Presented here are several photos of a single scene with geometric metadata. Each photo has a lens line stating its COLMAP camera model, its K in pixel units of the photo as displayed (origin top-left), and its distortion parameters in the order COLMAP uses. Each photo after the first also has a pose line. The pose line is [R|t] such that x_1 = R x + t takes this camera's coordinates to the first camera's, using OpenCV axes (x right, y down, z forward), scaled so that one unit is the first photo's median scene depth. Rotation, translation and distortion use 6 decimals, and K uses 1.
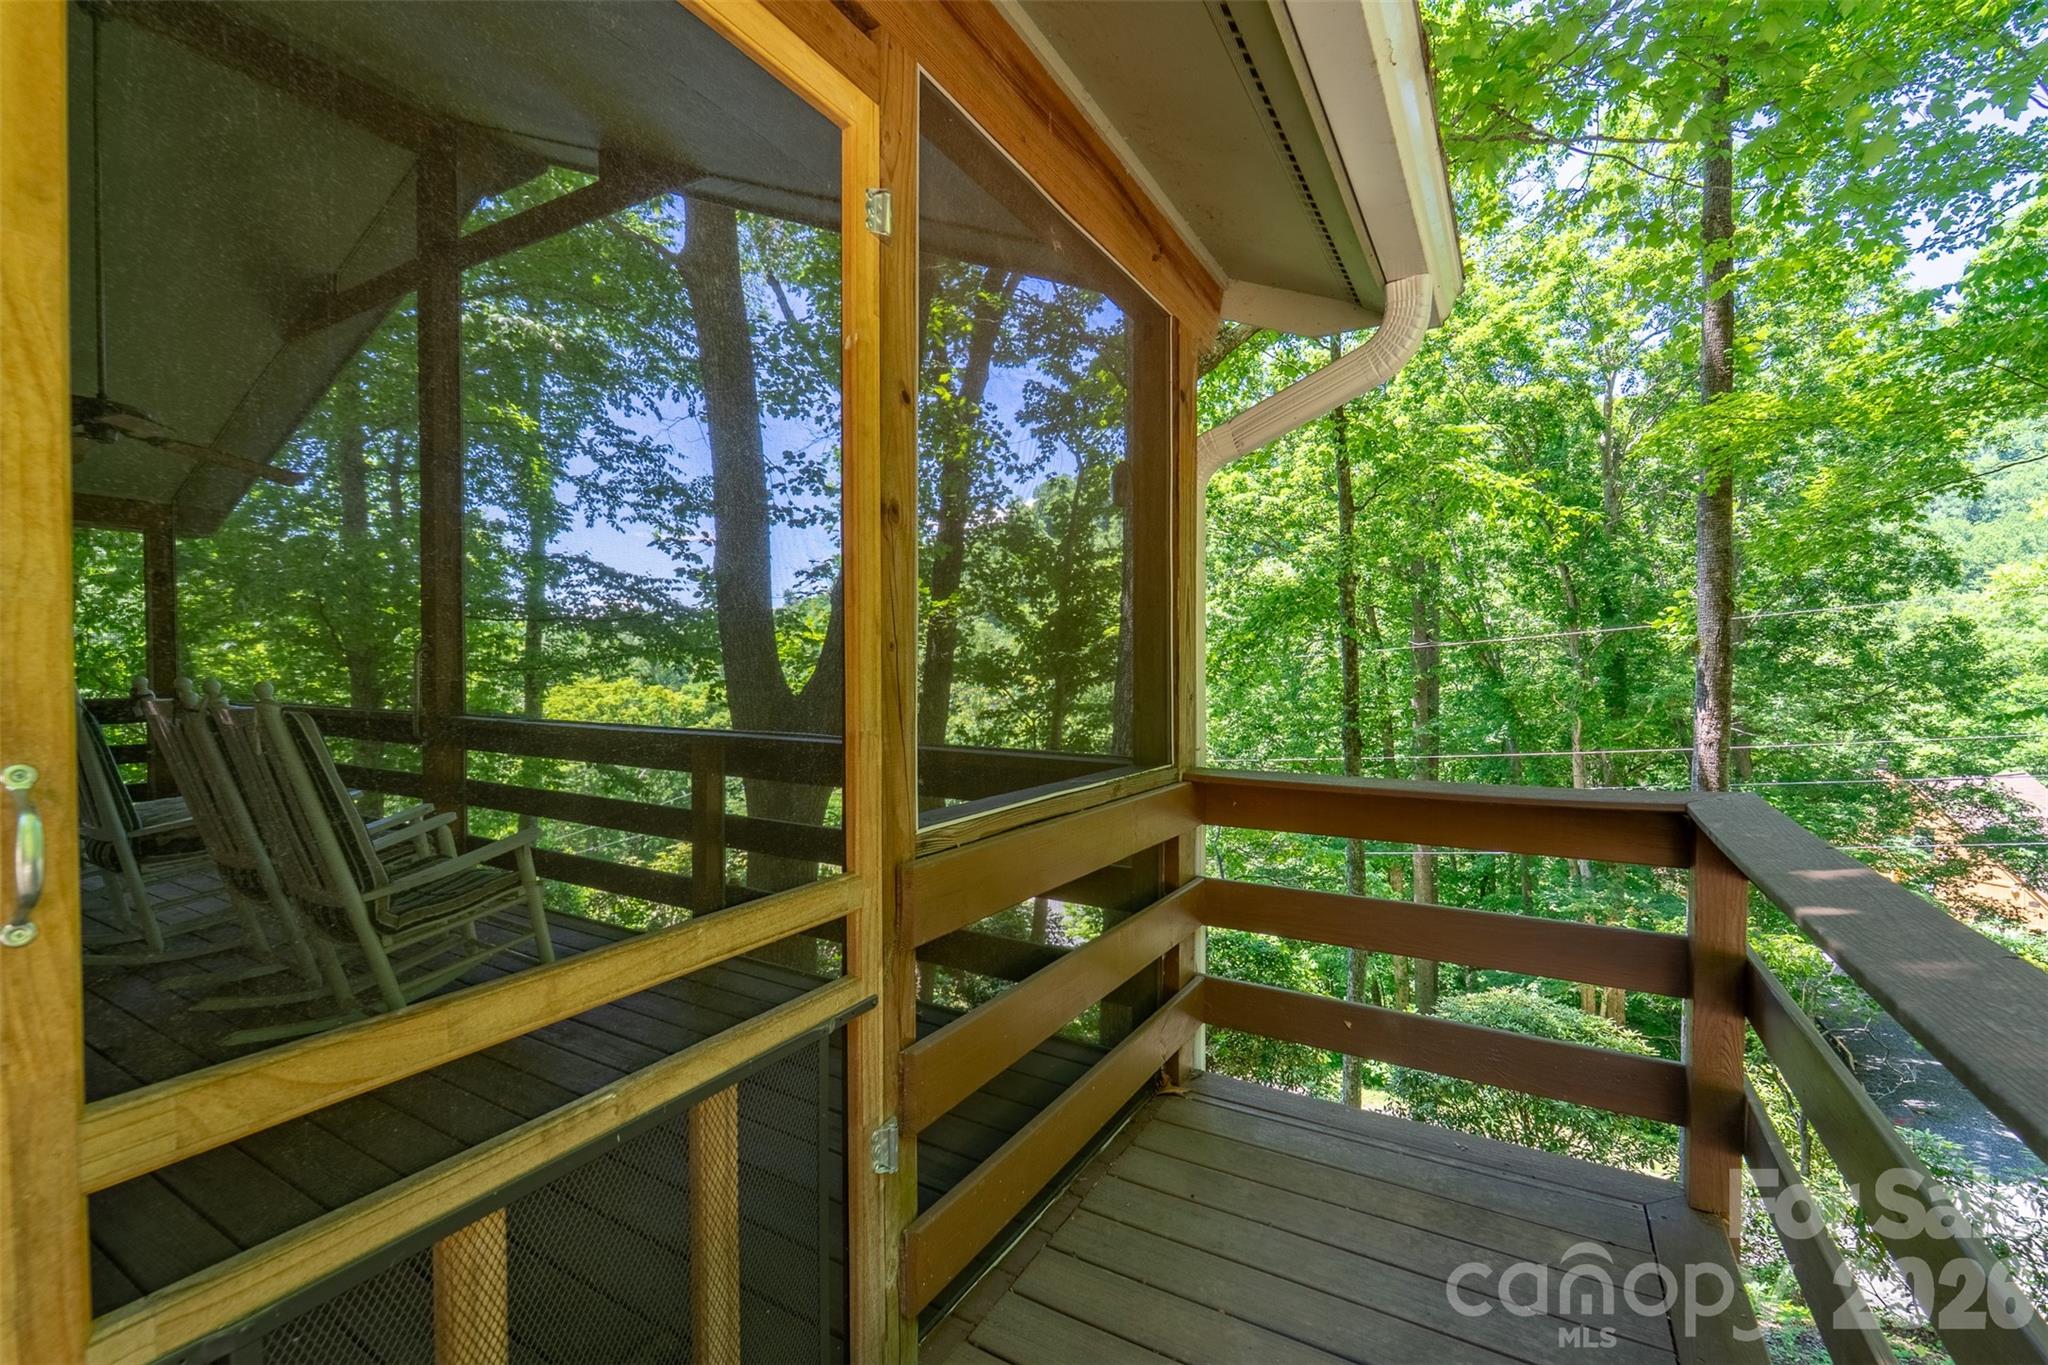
lens RADIAL K [[805.4, 0, 1024.0], [0, 805.4, 684.4], [0, 0, 1]] dist [-0.002374, 0.000173]
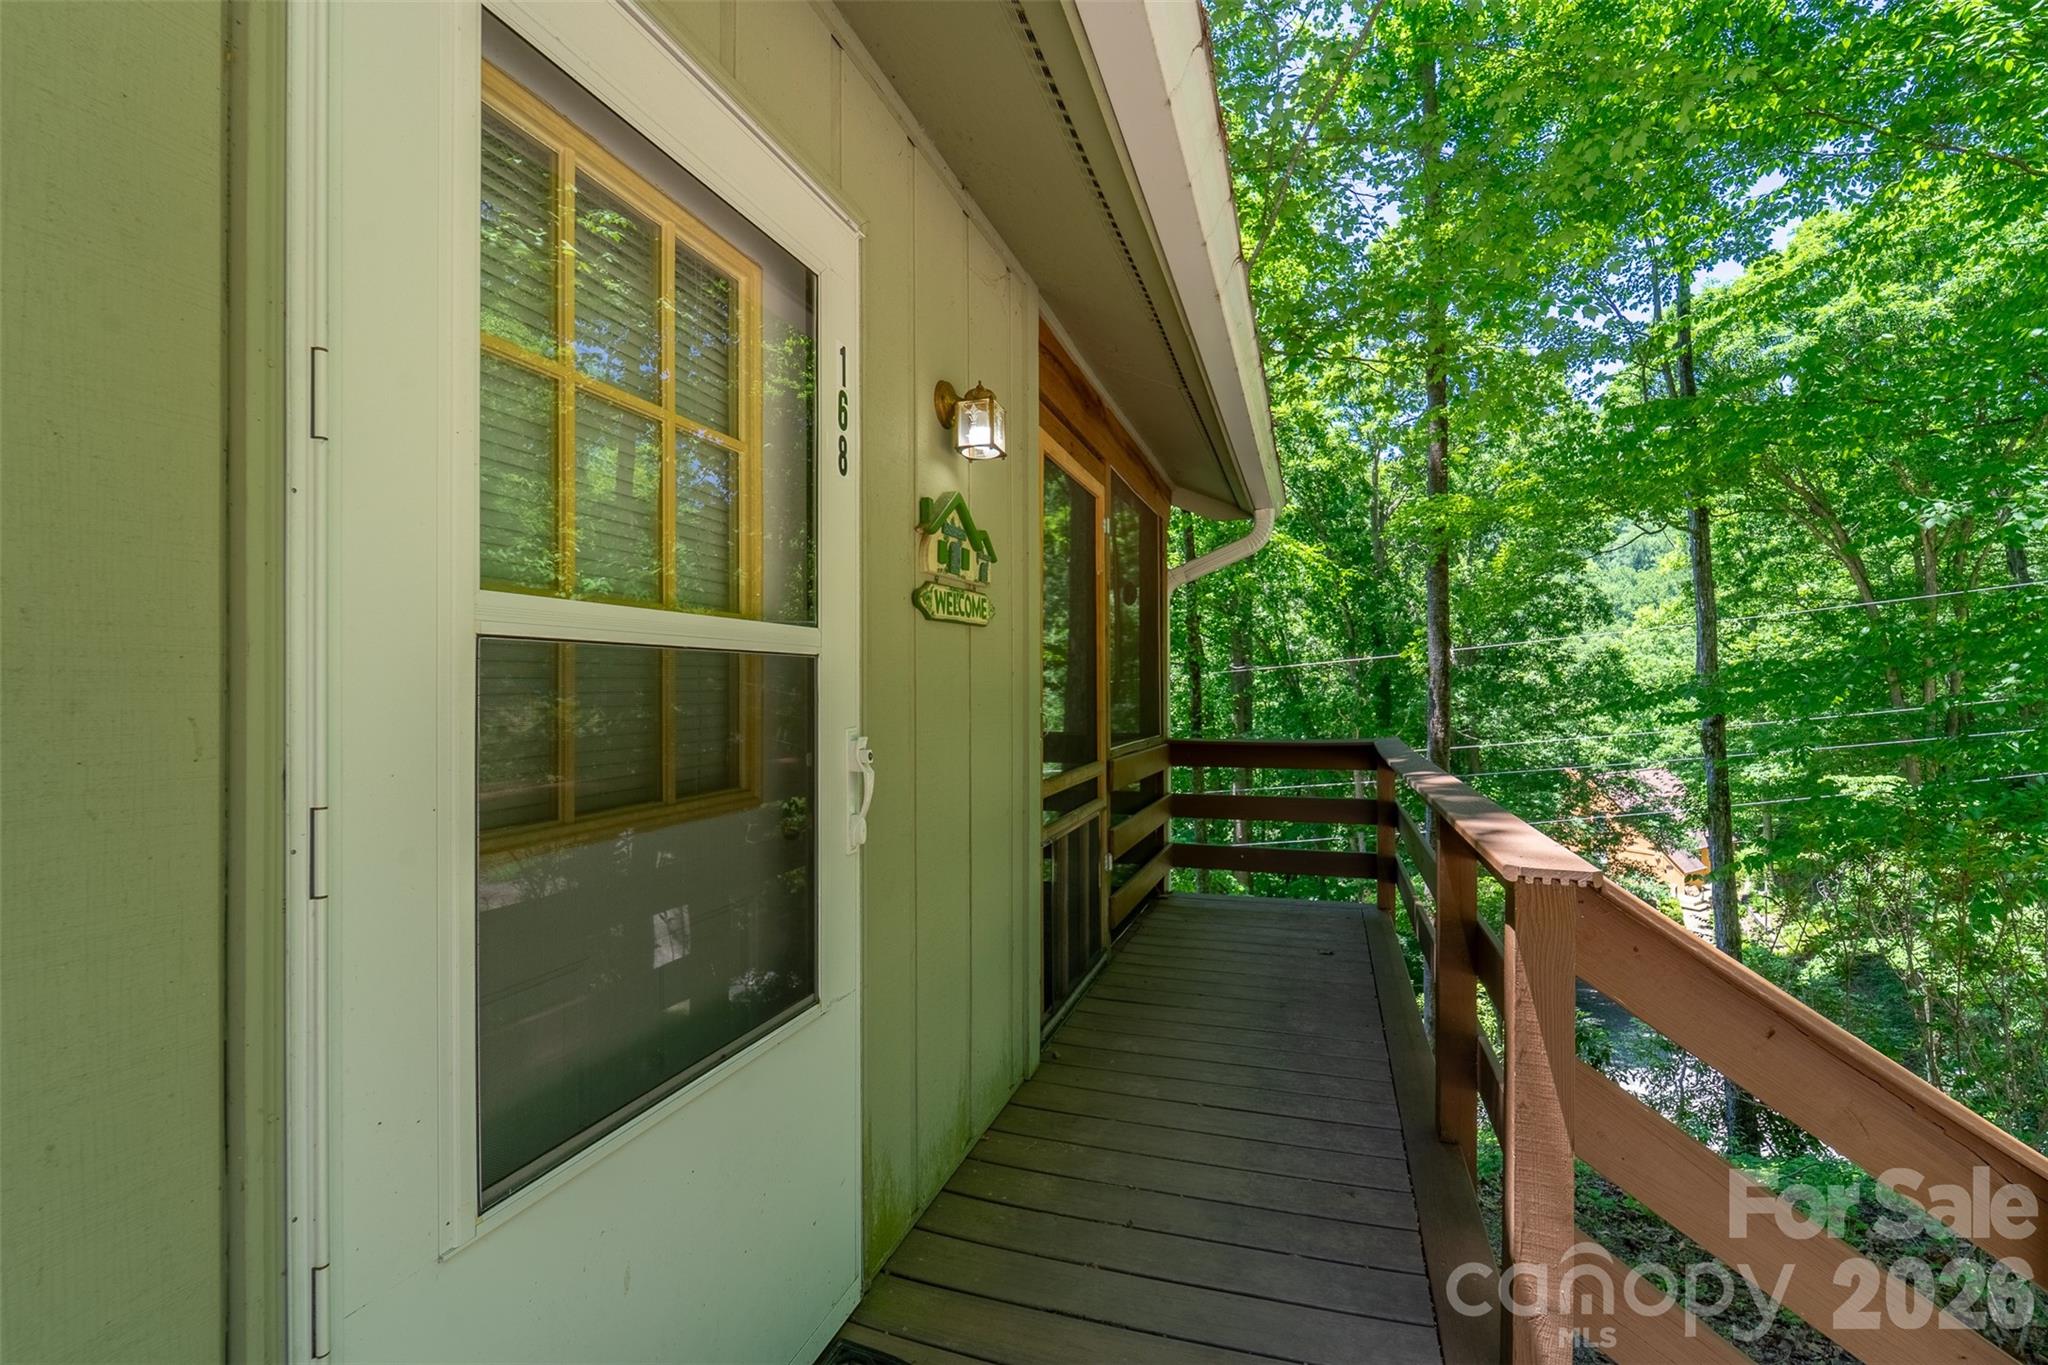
lens RADIAL K [[805.4, 0, 1060.7], [0, 805.4, 693.3], [0, 0, 1]] dist [-0.002374, 0.000173]
pose [[0.969675, -0.004854, 0.244350, -0.538799], [0.008386, 0.999875, -0.013418, 0.017111], [-0.244255, 0.015060, 0.969594, -0.882485]]
